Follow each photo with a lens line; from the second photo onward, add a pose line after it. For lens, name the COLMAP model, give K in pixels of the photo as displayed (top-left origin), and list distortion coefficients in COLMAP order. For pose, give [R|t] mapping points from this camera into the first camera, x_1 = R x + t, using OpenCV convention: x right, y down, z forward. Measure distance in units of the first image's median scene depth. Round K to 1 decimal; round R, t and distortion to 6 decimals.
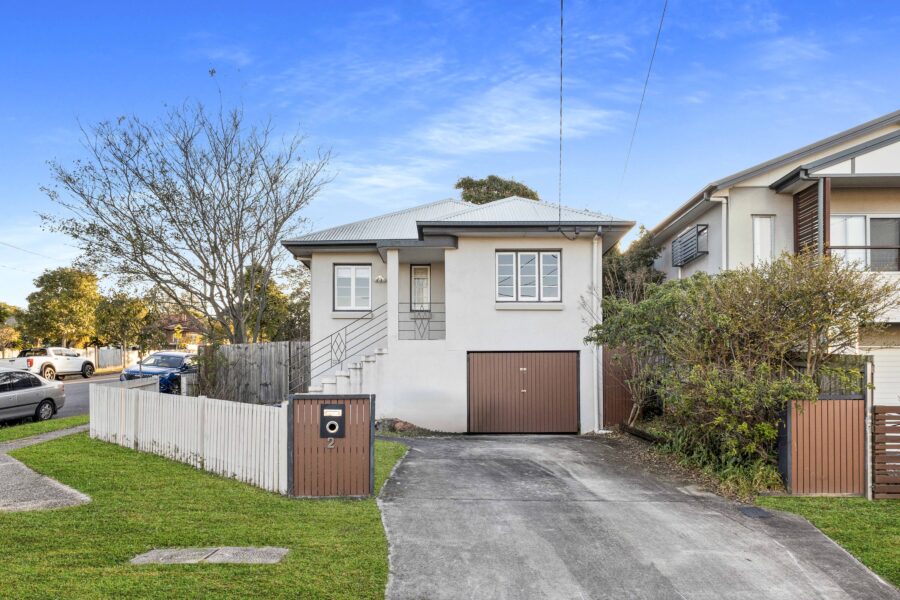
lens RADIAL K [[400.2, 0, 450.1], [0, 400.2, 320.9], [0, 0, 1]] dist [0.002307, 0.000535]
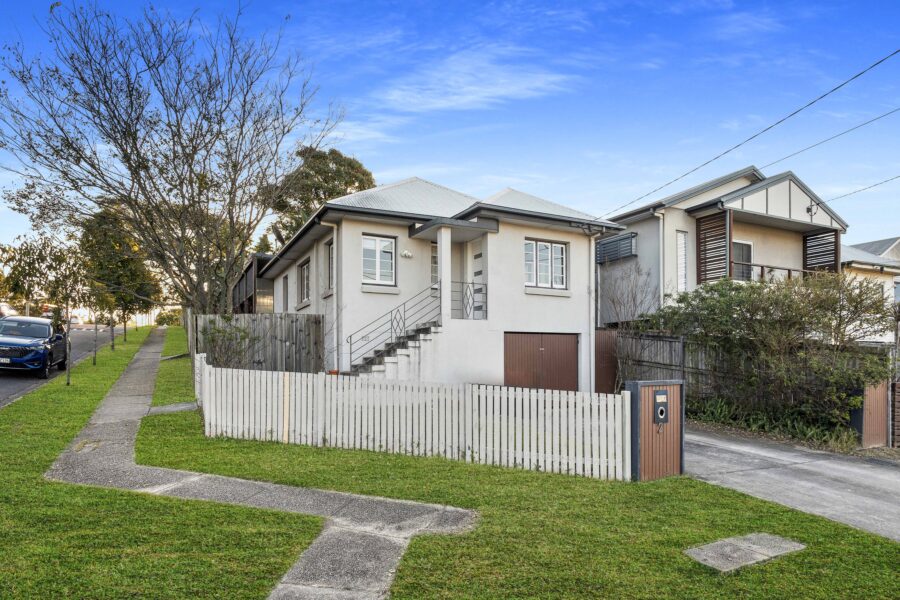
lens RADIAL K [[386.3, 0, 452.2], [0, 386.3, 303.7], [0, 0, 1]] dist [0.002569, 0.000217]
pose [[0.943472, 0.053264, 0.327145, -0.393388], [-0.058246, 0.998287, 0.005443, 0.004348], [-0.326295, -0.024190, 0.944959, 0.084876]]
